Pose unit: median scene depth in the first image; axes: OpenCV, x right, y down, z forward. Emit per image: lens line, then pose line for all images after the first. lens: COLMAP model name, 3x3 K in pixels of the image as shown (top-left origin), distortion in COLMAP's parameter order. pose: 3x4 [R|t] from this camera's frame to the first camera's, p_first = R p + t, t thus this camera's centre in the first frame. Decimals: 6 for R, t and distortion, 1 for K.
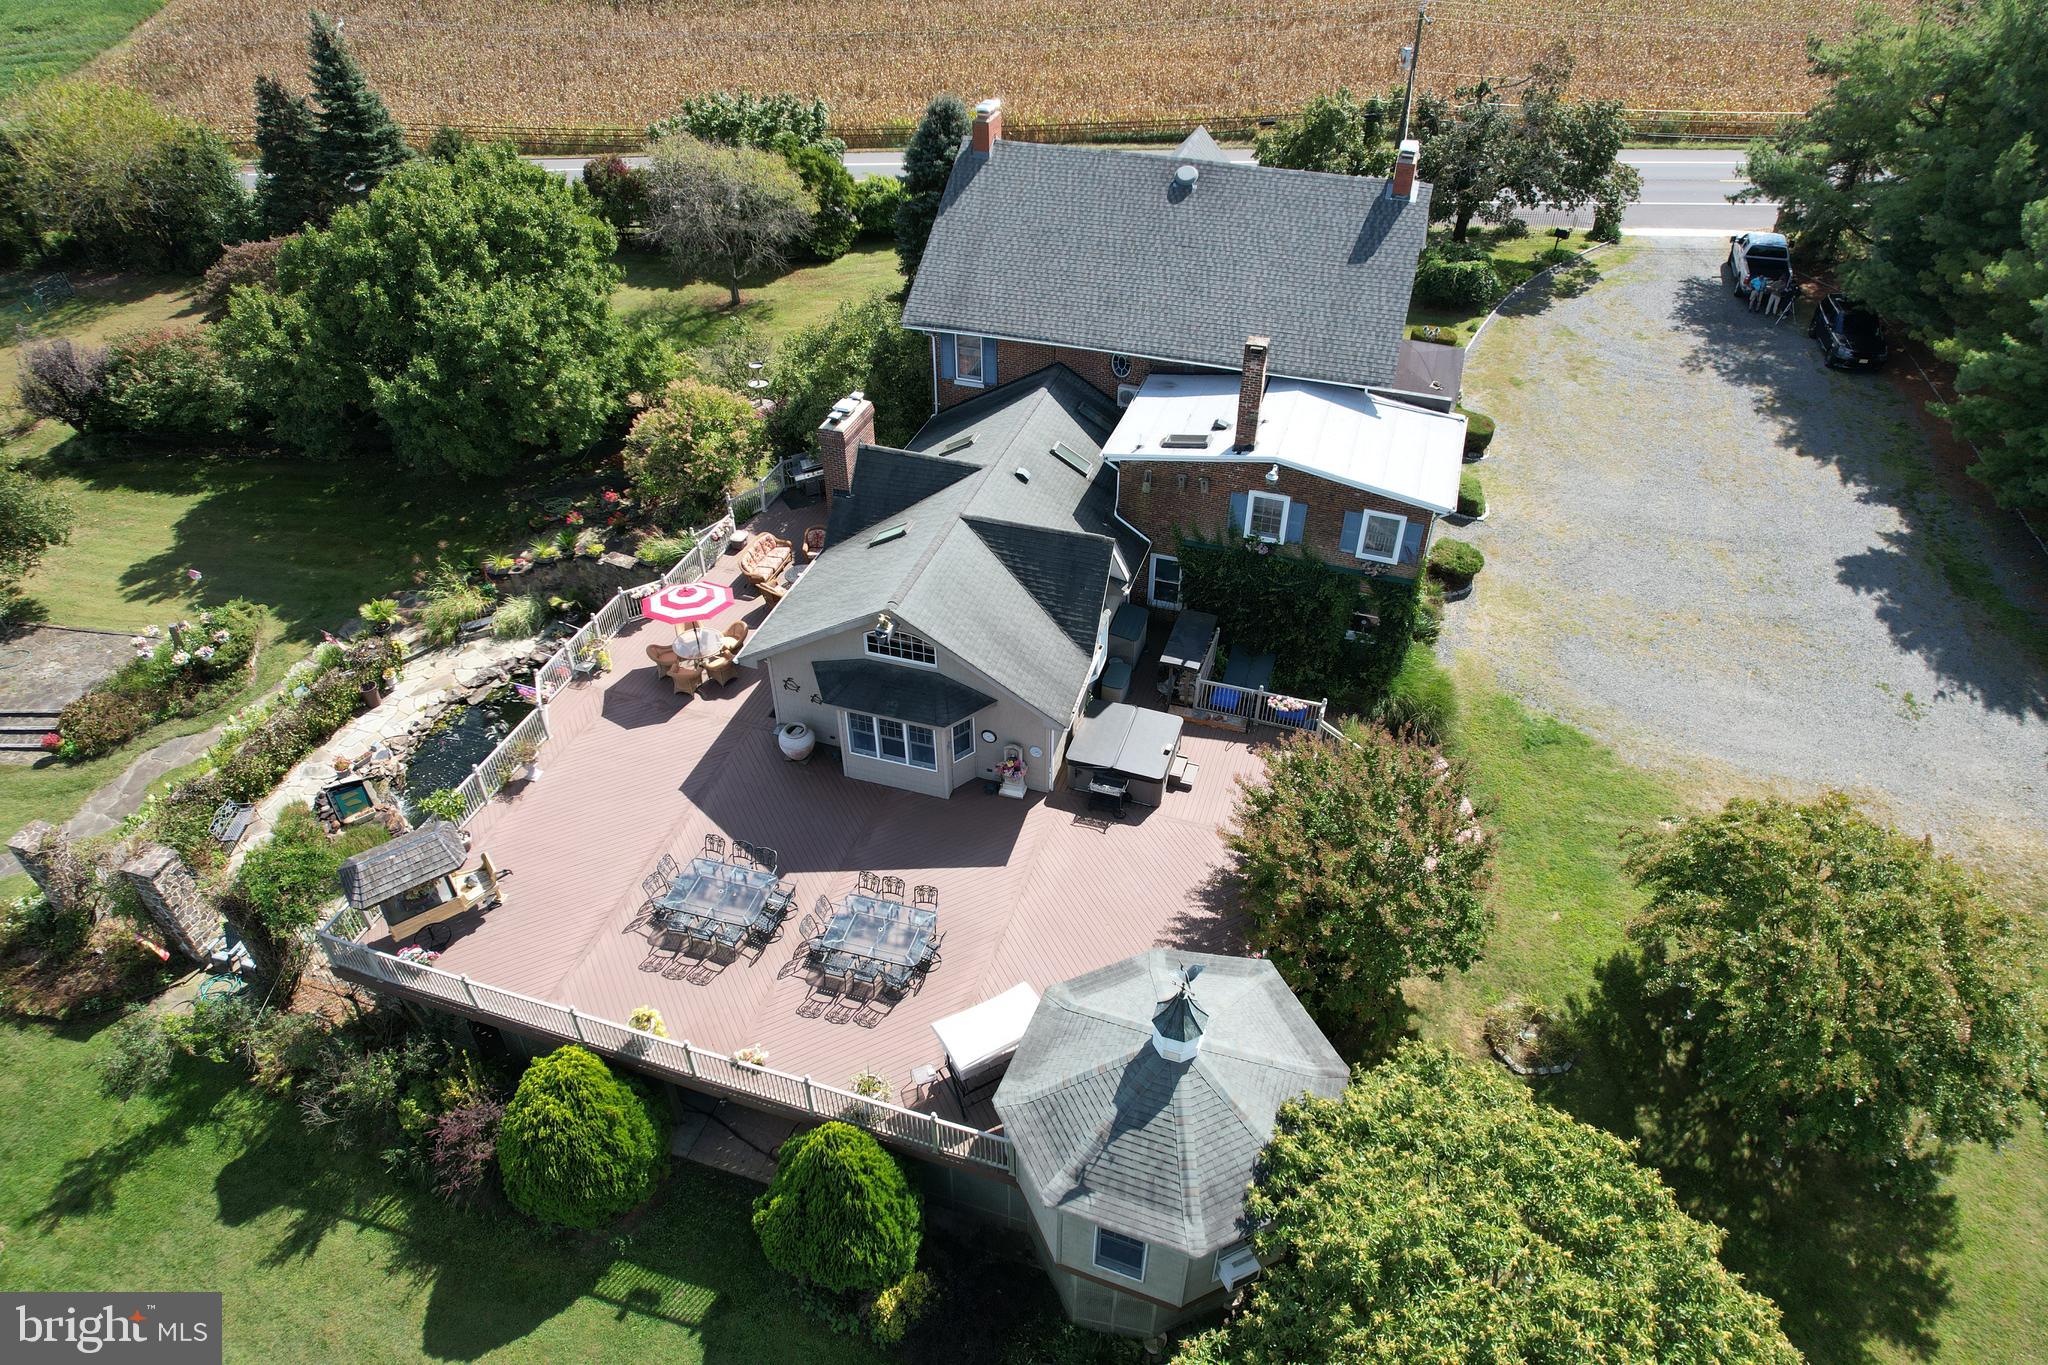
lens RADIAL K [[1315.8, 0, 1020.6], [0, 1315.8, 685.0], [0, 0, 1]] dist [-0.031704, 0.009651]
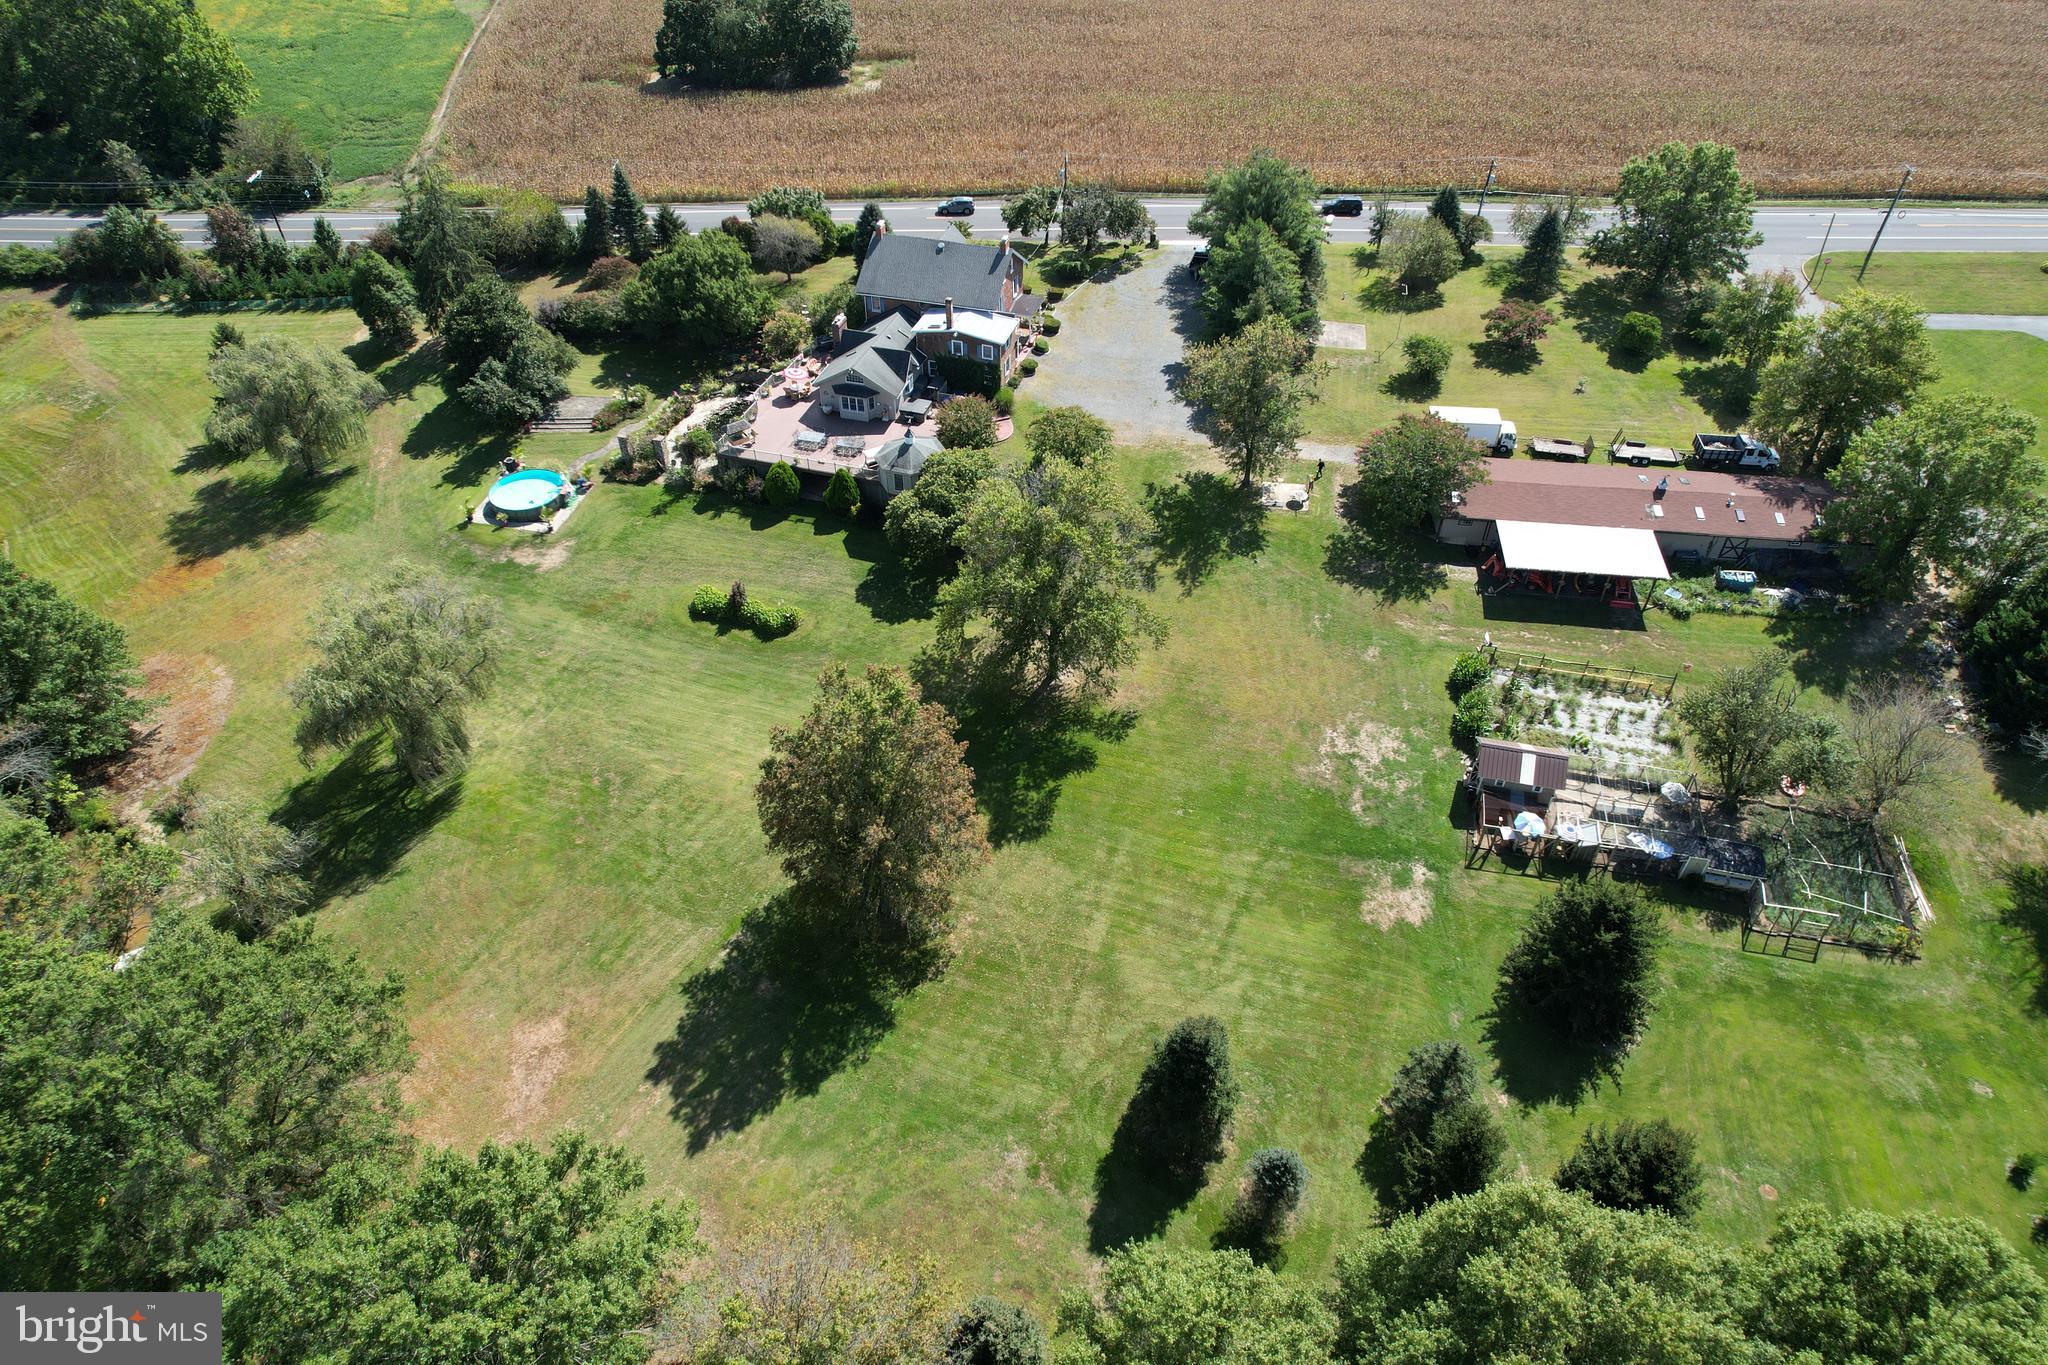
lens RADIAL K [[1315.8, 0, 1029.6], [0, 1315.8, 690.7], [0, 0, 1]] dist [-0.031704, 0.009651]
pose [[0.999546, -0.015871, 0.025598, 0.237724], [0.014487, 0.998470, 0.053356, 0.529288], [-0.026406, -0.052961, 0.998247, -2.250583]]
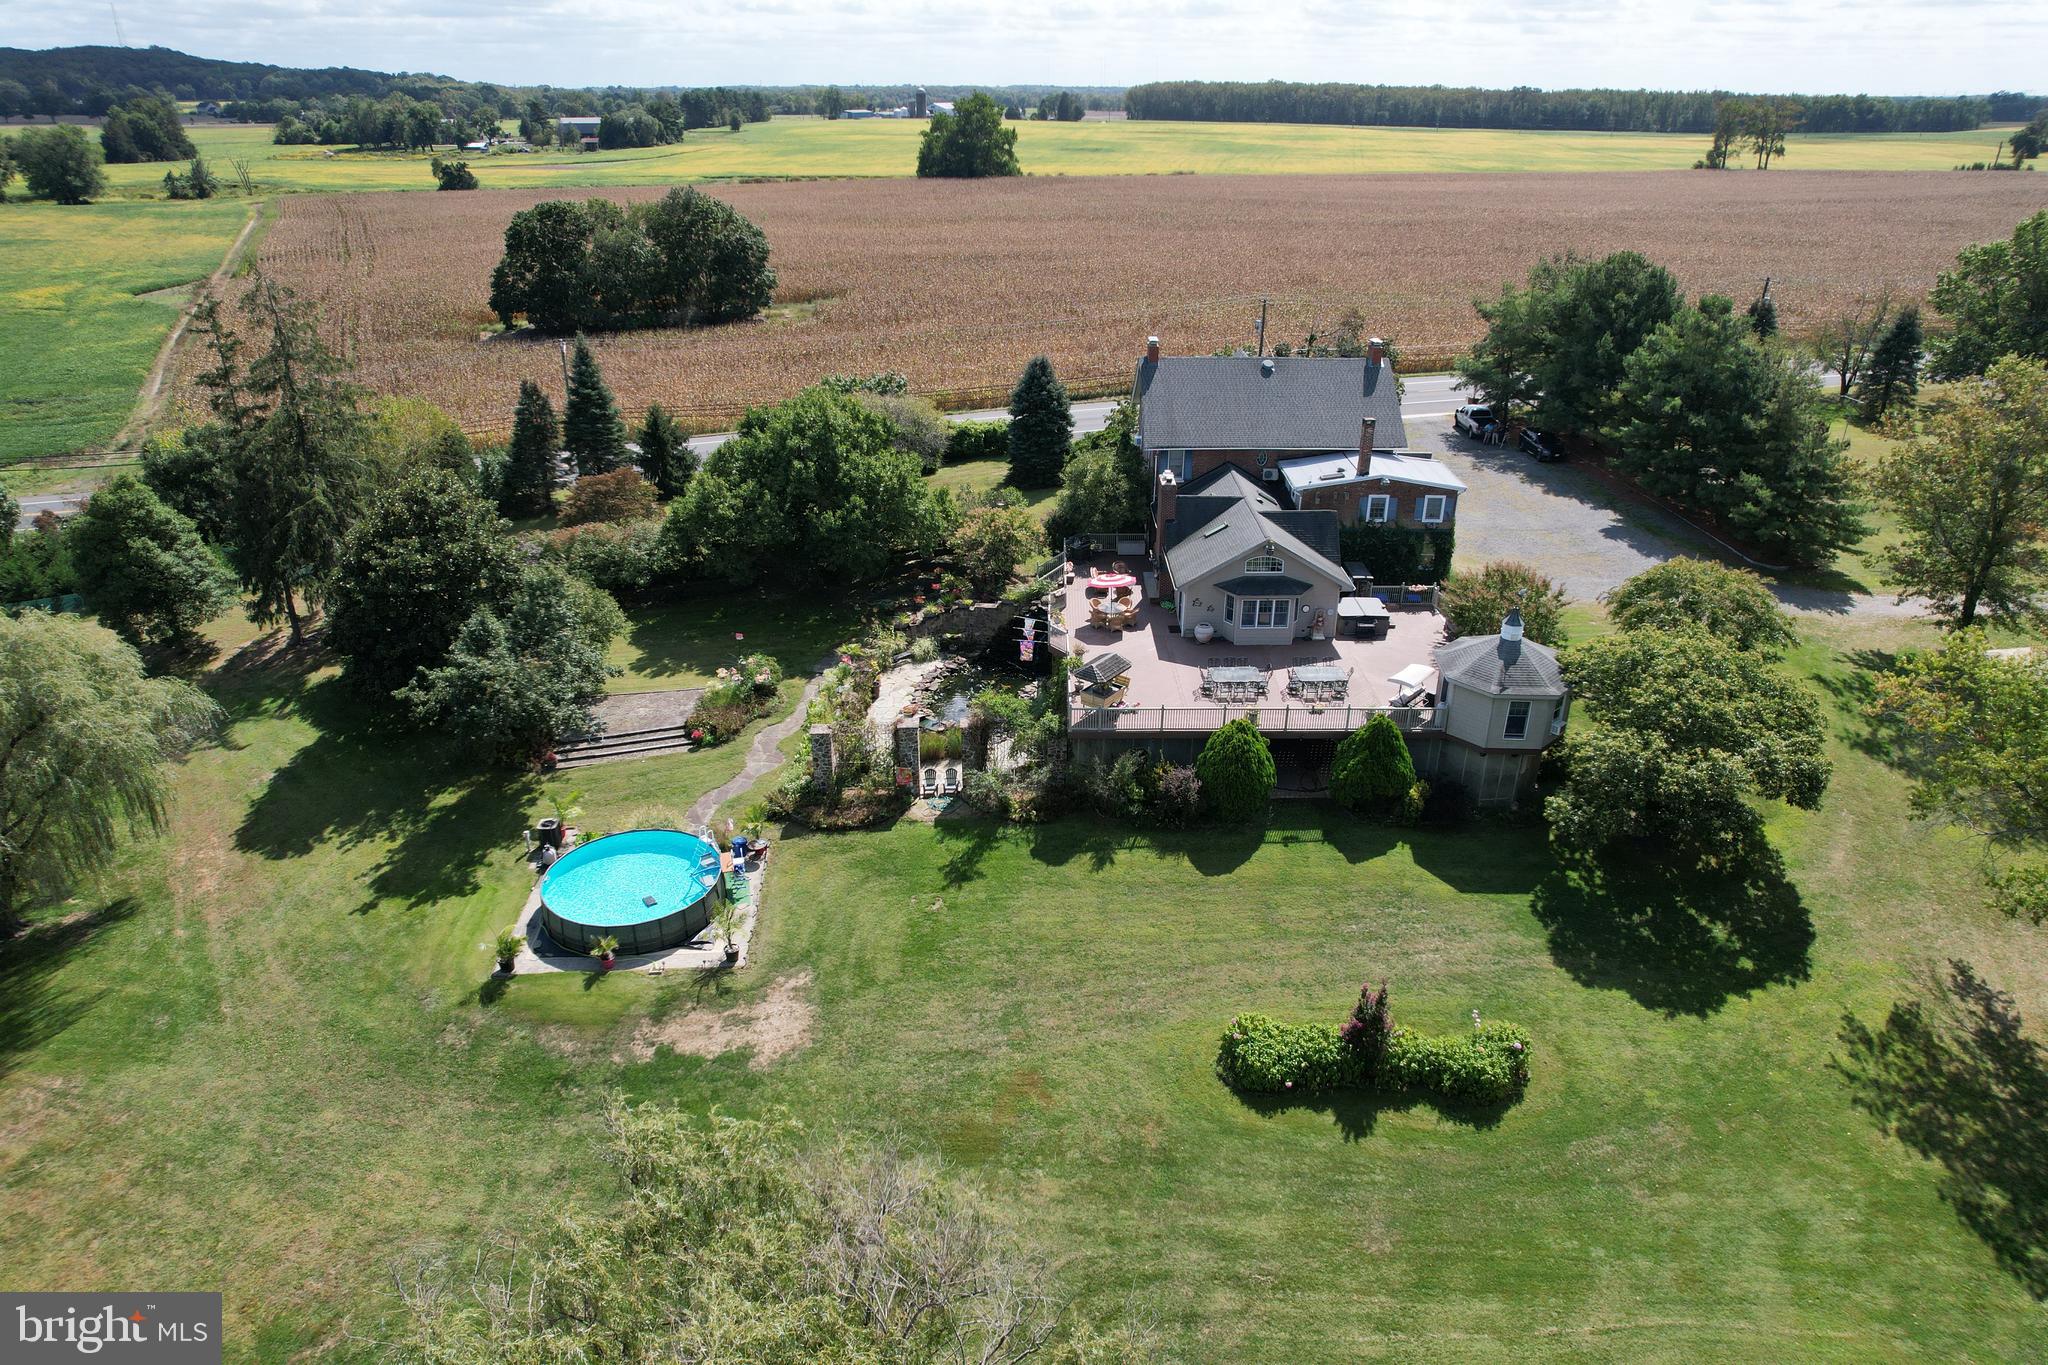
lens RADIAL K [[1315.8, 0, 1034.2], [0, 1315.8, 683.1], [0, 0, 1]] dist [-0.031704, 0.009651]
pose [[0.945425, -0.126853, 0.300133, -0.799062], [0.197166, 0.956053, -0.216997, 0.388044], [-0.259416, 0.264330, 0.928888, -0.545496]]
